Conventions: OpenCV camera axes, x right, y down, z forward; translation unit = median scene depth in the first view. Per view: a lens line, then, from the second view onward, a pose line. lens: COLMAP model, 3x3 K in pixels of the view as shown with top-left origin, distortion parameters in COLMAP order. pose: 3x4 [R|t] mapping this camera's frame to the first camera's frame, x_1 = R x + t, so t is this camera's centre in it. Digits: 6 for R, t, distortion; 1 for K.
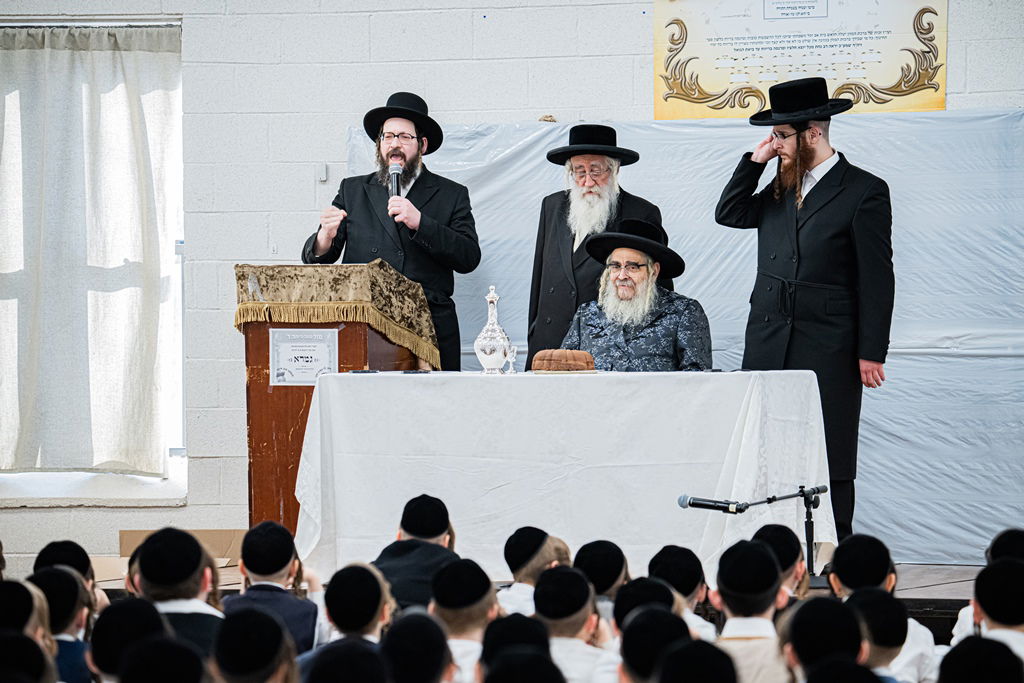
lens RADIAL K [[4865.8, 0, 527.0], [0, 4865.8, 354.8], [0, 0, 1]] dist [1.677326, 0.000000]
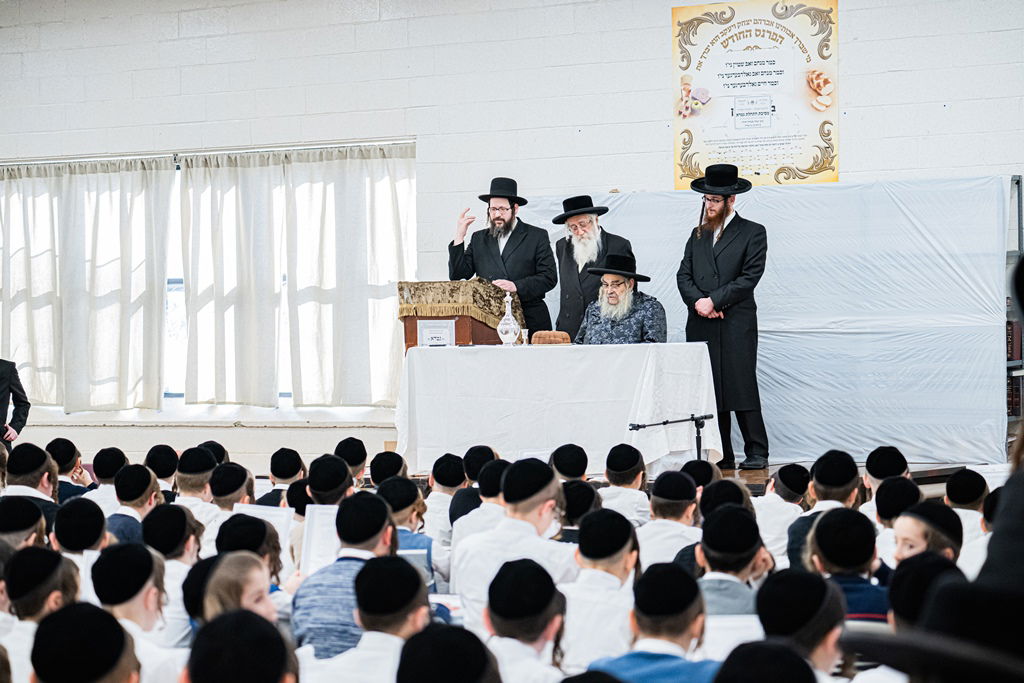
lens RADIAL K [[2715.0, 0, 512.1], [0, 2715.0, 342.1], [0, 0, 1]] dist [-0.007028, 0.000000]
pose [[0.980257, -0.007350, -0.197589, 0.158572], [0.007204, 0.999973, -0.001459, 0.003621], [0.197594, 0.000006, 0.980284, 0.104581]]
